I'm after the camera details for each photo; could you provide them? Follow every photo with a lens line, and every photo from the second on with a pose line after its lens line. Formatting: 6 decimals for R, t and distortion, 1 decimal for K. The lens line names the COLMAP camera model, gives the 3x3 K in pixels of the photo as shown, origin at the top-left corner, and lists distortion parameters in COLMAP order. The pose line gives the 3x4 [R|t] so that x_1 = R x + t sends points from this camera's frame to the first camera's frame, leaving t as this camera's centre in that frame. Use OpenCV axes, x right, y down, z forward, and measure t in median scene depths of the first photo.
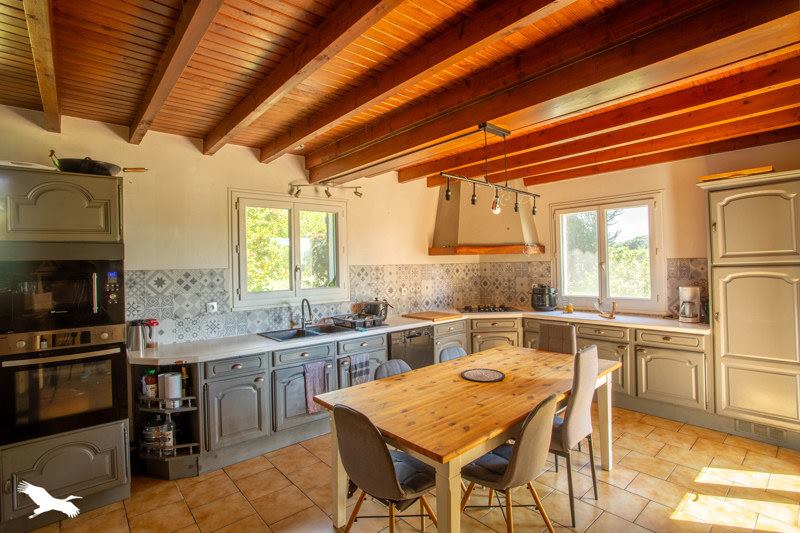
lens RADIAL K [[390.3, 0, 399.0], [0, 390.3, 263.2], [0, 0, 1]] dist [-0.036884, -0.000306]
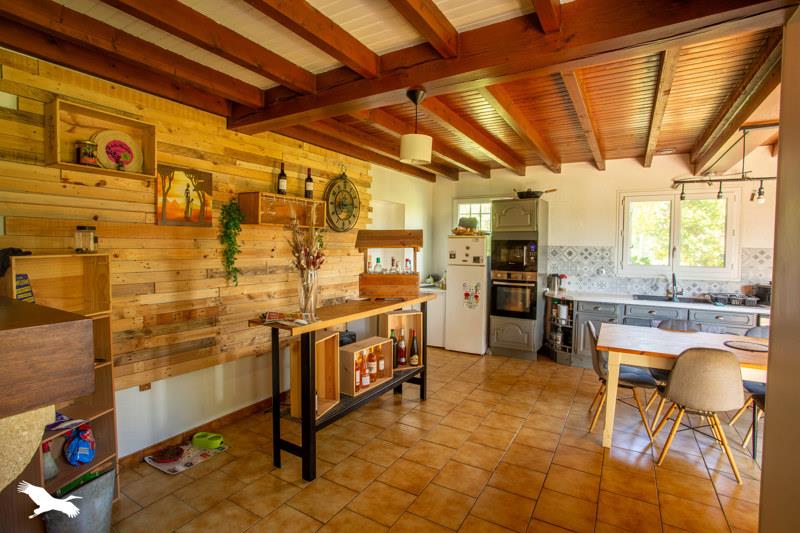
lens RADIAL K [[390.3, 0, 400.7], [0, 390.3, 266.1], [0, 0, 1]] dist [-0.036884, -0.000306]
pose [[0.308560, 0.065589, -0.948941, 0.808082], [-0.014655, 0.997829, 0.064203, 0.006090], [0.951092, -0.005903, 0.308852, -0.246029]]
